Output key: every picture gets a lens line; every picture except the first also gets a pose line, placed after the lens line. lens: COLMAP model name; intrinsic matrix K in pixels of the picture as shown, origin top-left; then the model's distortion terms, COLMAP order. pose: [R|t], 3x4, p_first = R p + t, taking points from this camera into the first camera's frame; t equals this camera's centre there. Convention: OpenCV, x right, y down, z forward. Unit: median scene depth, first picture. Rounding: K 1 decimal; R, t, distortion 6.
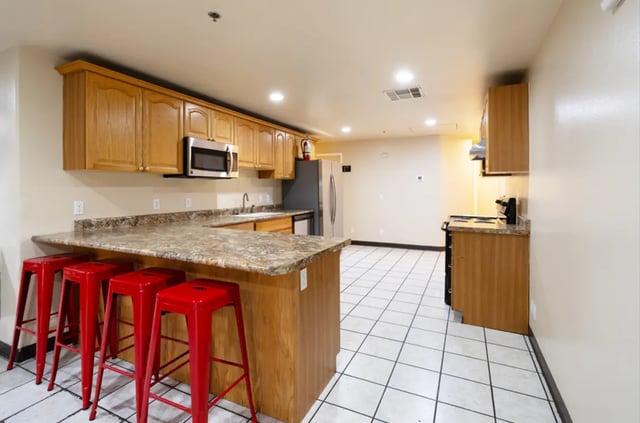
lens RADIAL K [[305.6, 0, 319.9], [0, 305.6, 196.9], [0, 0, 1]] dist [-0.000395, 0.000026]
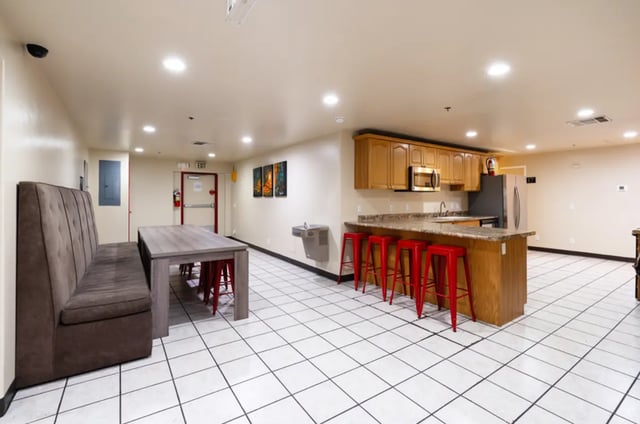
lens RADIAL K [[305.6, 0, 319.9], [0, 305.6, 197.4], [0, 0, 1]] dist [-0.000395, 0.000026]
pose [[0.869520, 0.001284, -0.493896, -0.047128], [-0.015062, 0.999600, -0.023919, 0.009433], [0.493668, 0.028237, 0.869192, -0.506214]]
